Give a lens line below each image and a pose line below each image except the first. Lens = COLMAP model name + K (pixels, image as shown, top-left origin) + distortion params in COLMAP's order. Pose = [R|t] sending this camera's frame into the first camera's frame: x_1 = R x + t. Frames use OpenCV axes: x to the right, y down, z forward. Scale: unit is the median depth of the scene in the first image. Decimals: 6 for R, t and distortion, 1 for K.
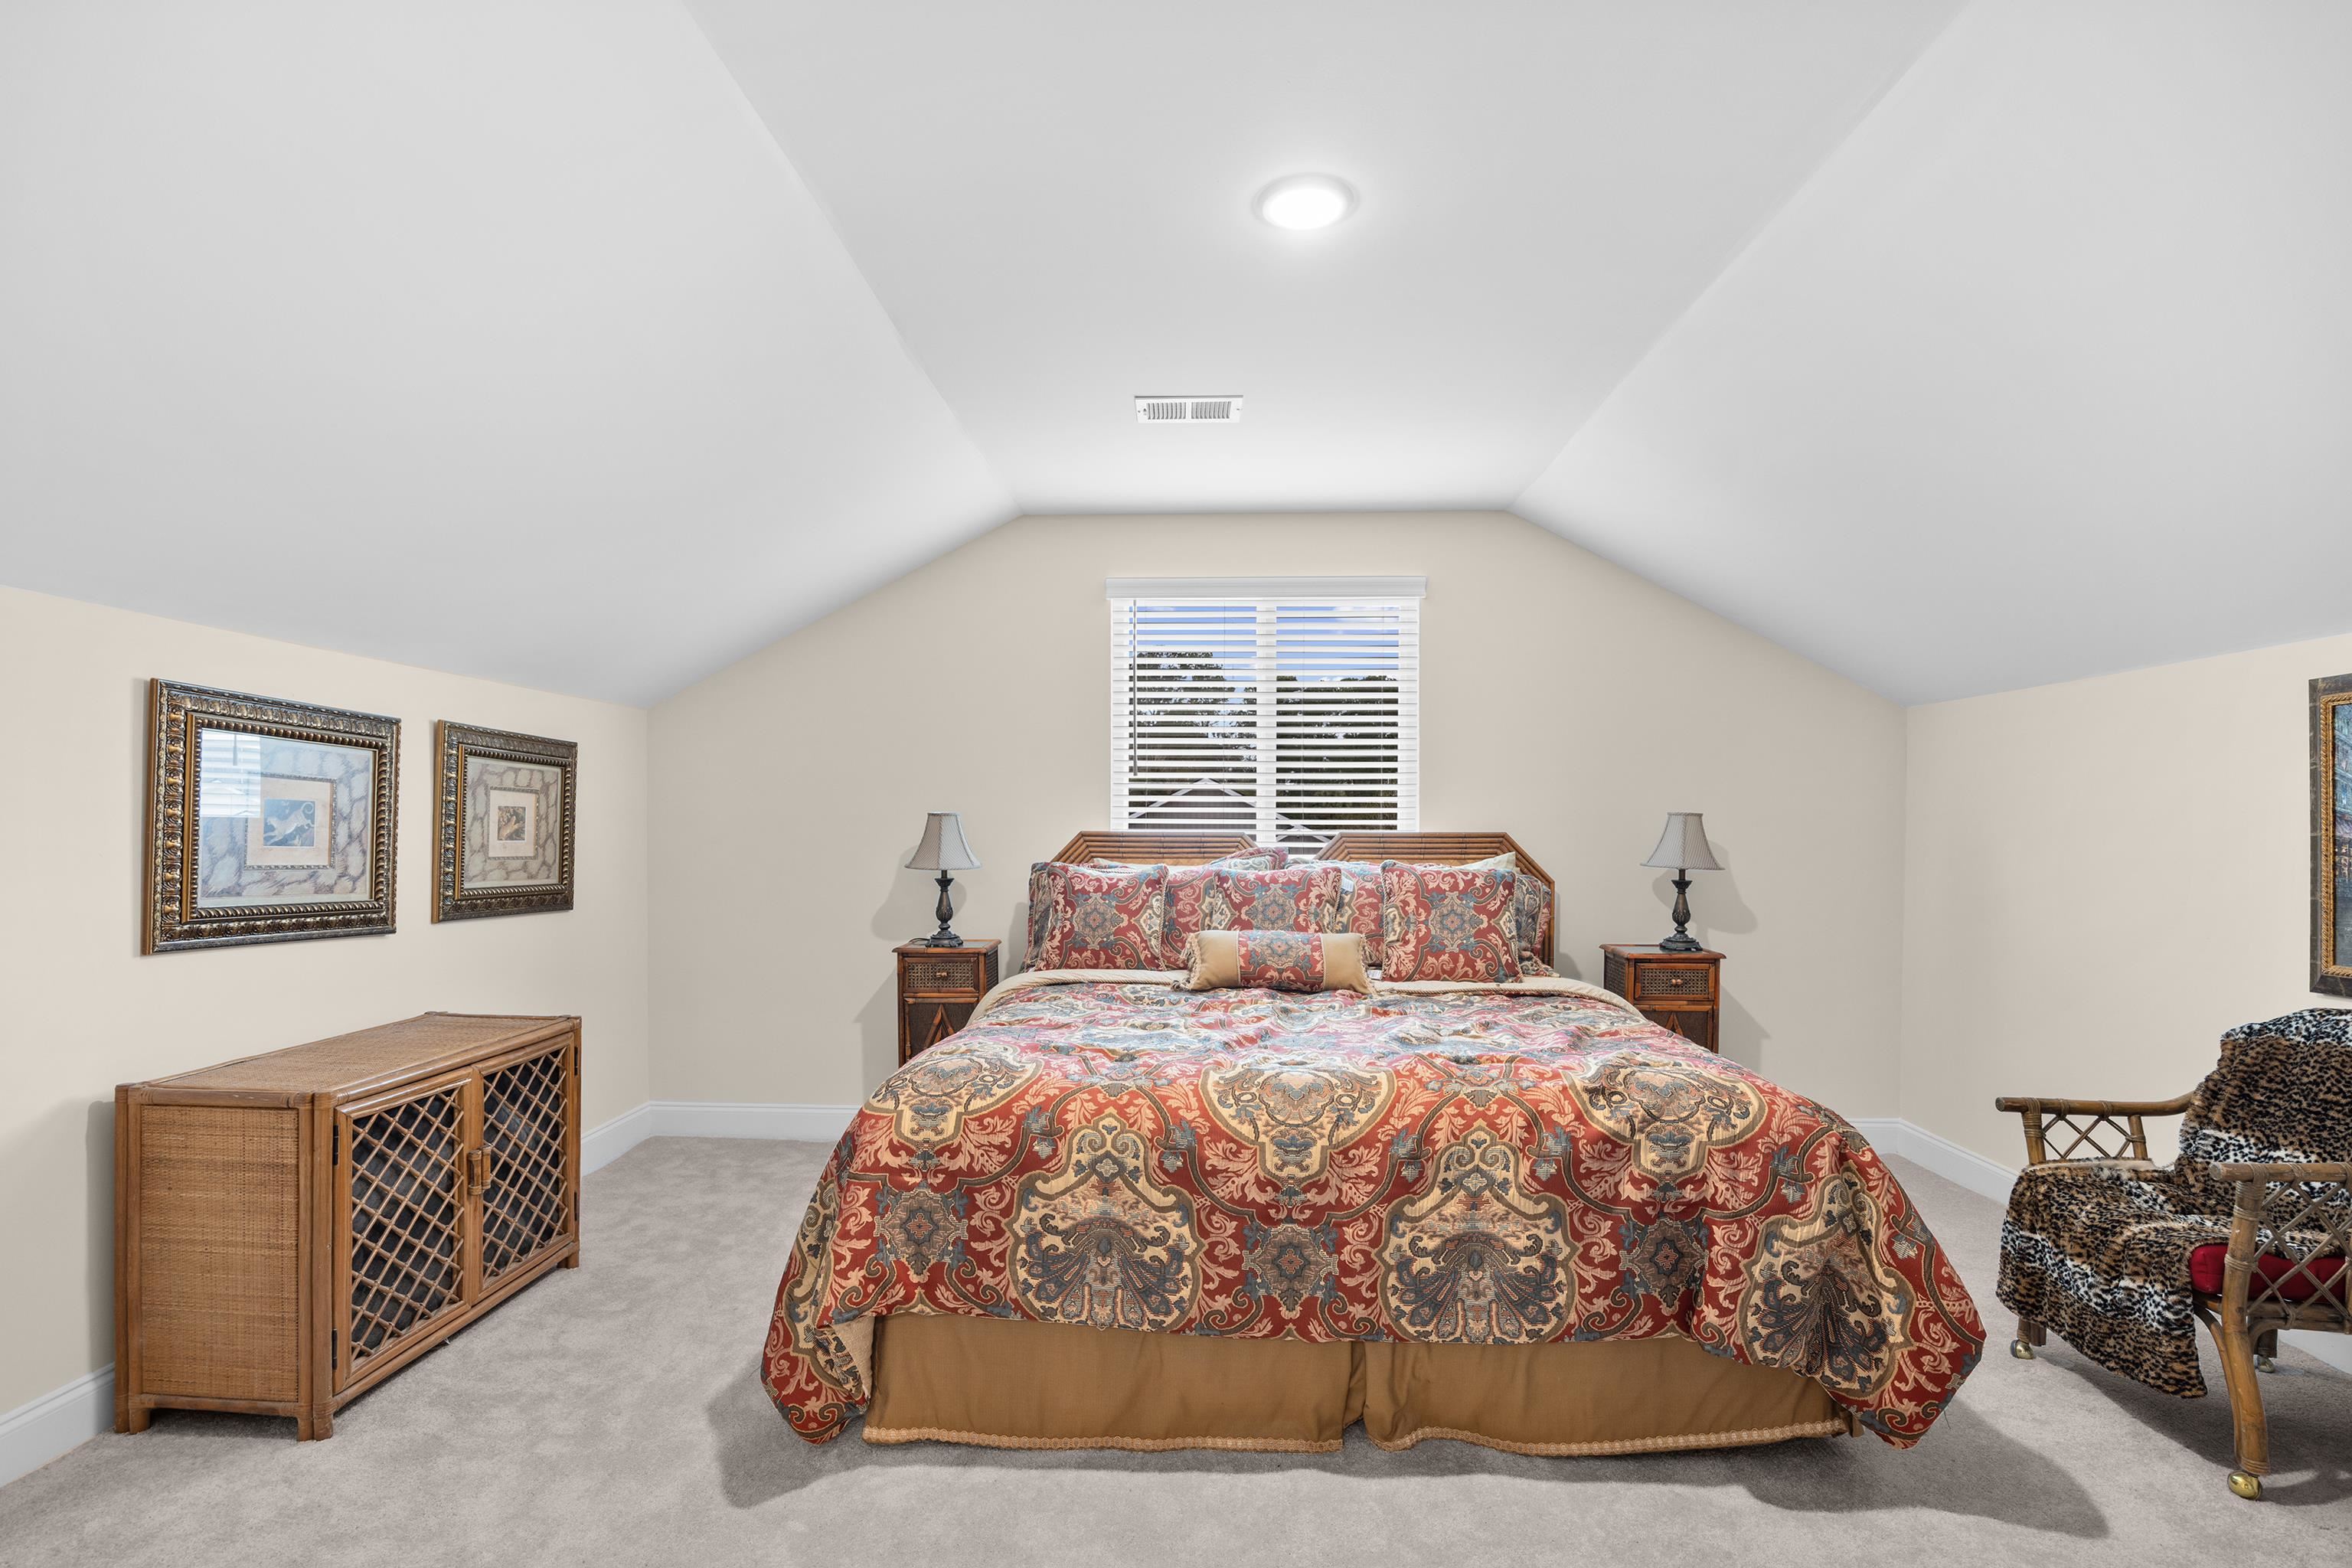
lens RADIAL K [[1103.3, 0, 1205.5], [0, 1103.3, 846.3], [0, 0, 1]] dist [-0.011072, -0.000961]
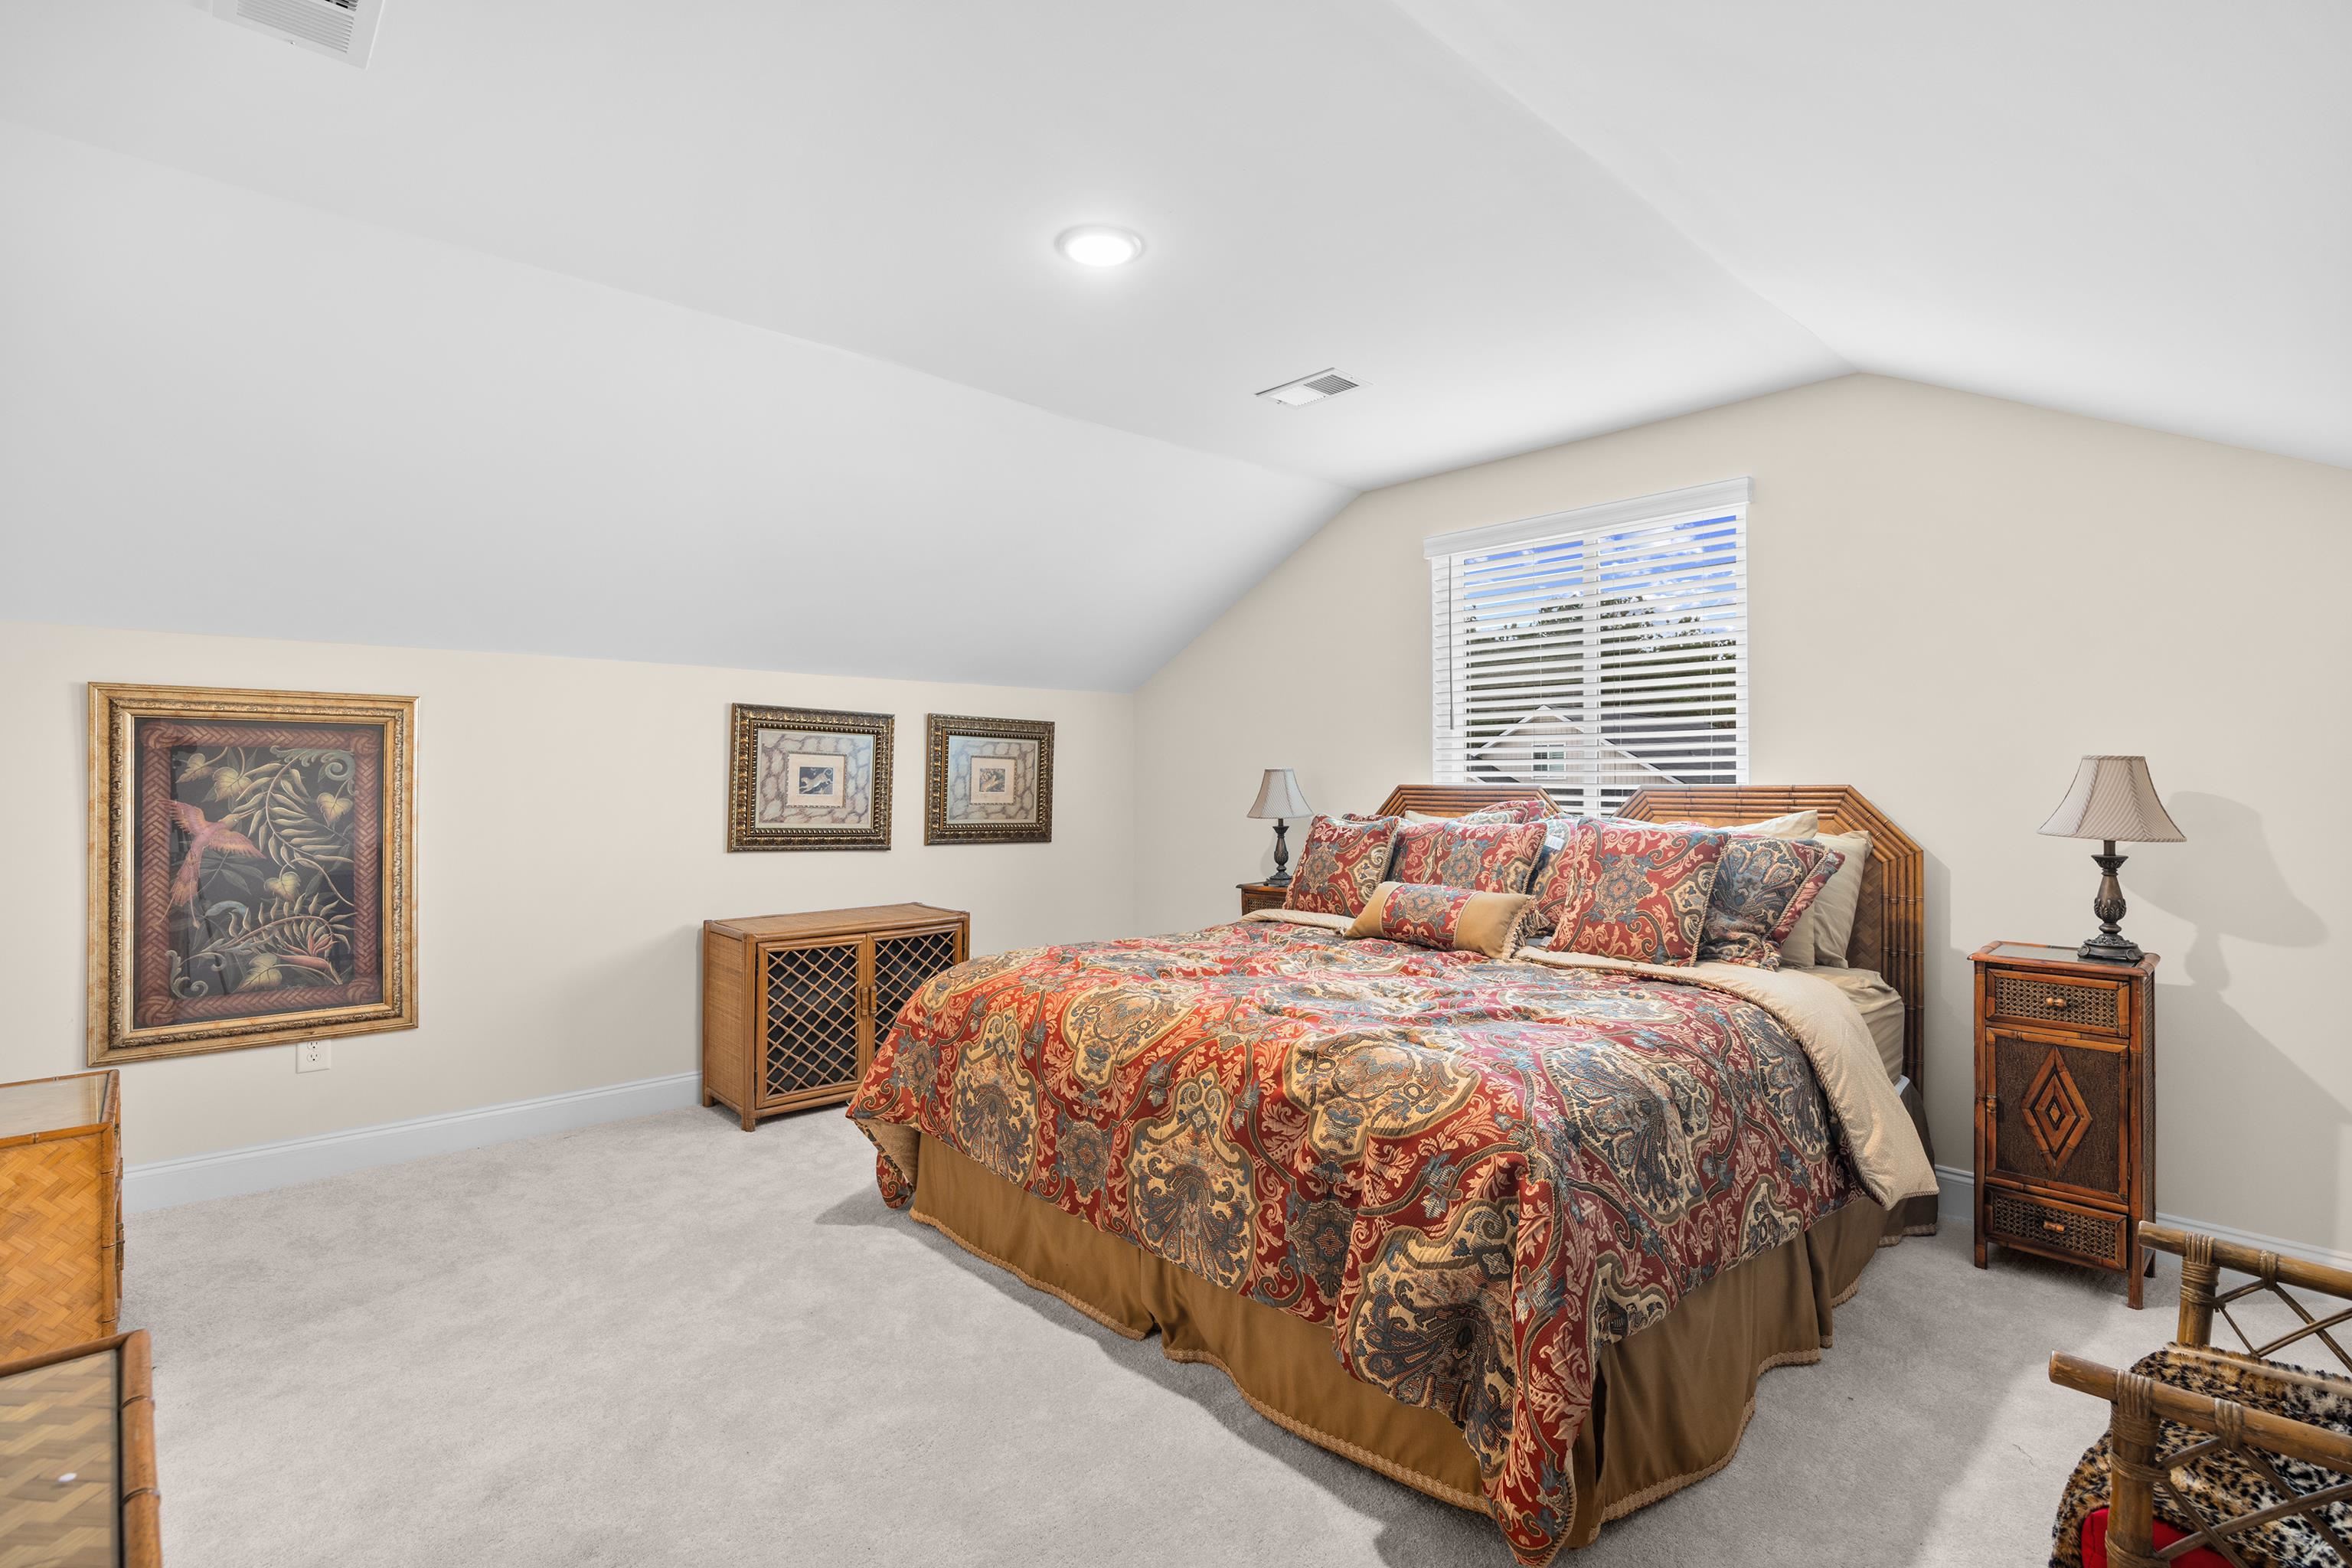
lens RADIAL K [[1103.3, 0, 1188.7], [0, 1103.3, 782.1], [0, 0, 1]] dist [-0.011072, -0.000961]
pose [[0.704331, -0.004104, -0.709860, 0.883985], [-0.007952, 0.999875, -0.013672, -0.000289], [0.709828, 0.015275, 0.704210, 0.227810]]
